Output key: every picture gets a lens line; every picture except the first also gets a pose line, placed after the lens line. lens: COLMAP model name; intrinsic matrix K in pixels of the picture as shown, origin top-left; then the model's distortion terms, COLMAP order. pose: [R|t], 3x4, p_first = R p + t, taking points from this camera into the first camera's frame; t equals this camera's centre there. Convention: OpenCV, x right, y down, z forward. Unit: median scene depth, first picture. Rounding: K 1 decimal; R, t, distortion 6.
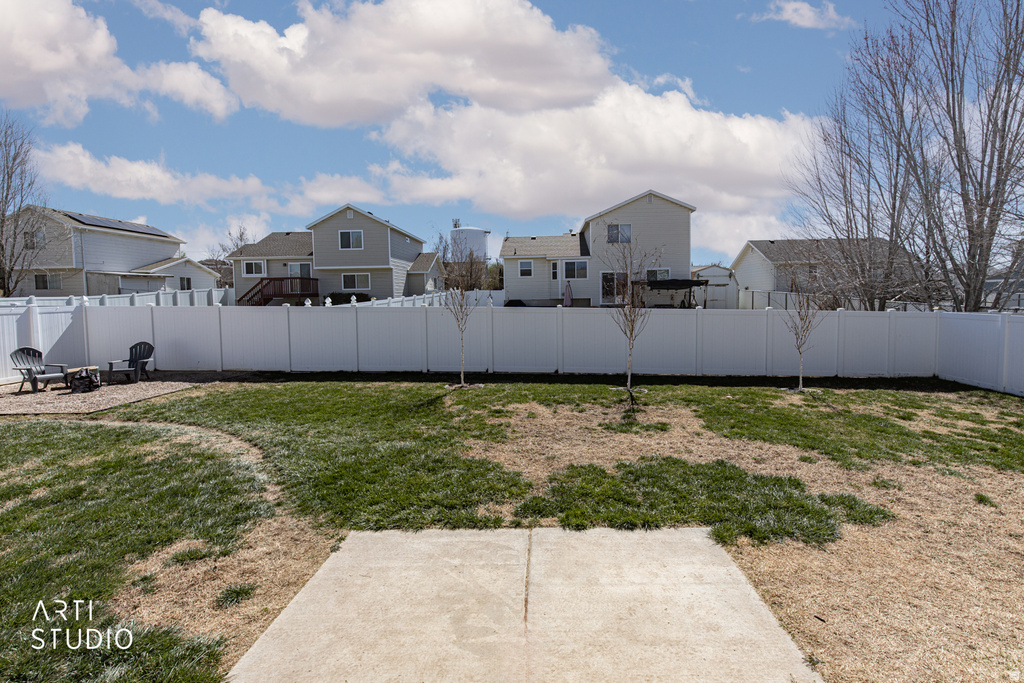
lens RADIAL K [[480.1, 0, 513.1], [0, 480.1, 333.3], [0, 0, 1]] dist [0.006100, -0.000466]
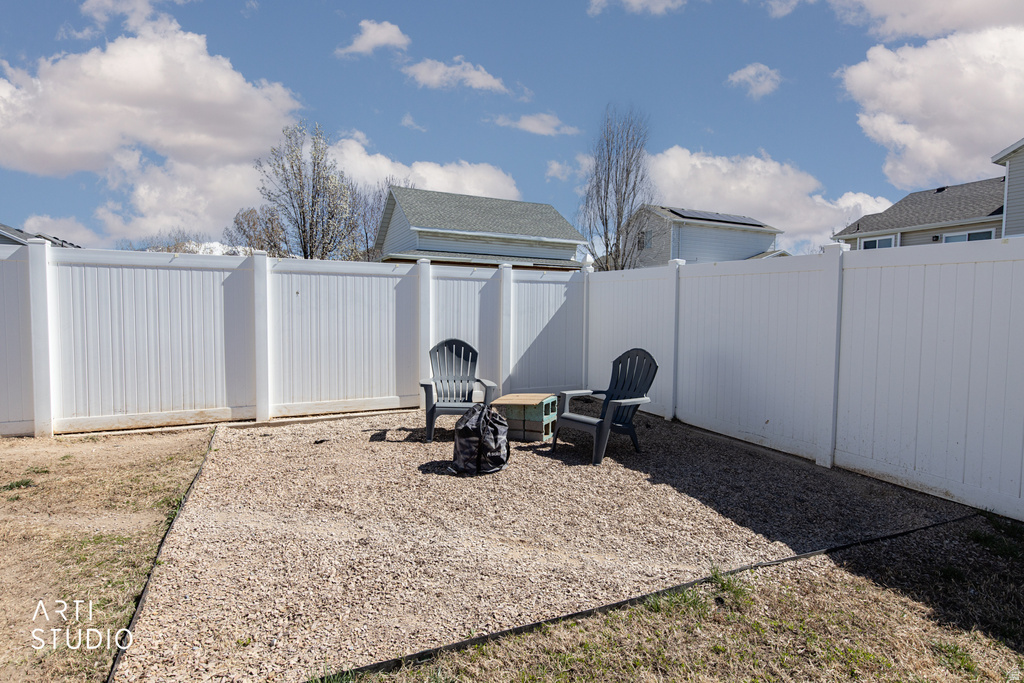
lens RADIAL K [[556.7, 0, 512.7], [0, 556.7, 340.2], [0, 0, 1]] dist [-0.004587, -0.000160]
pose [[0.505341, 0.070486, -0.860036, -0.158130], [-0.085621, 0.995836, 0.031306, 0.002189], [0.858661, 0.057817, 0.509272, 0.246779]]
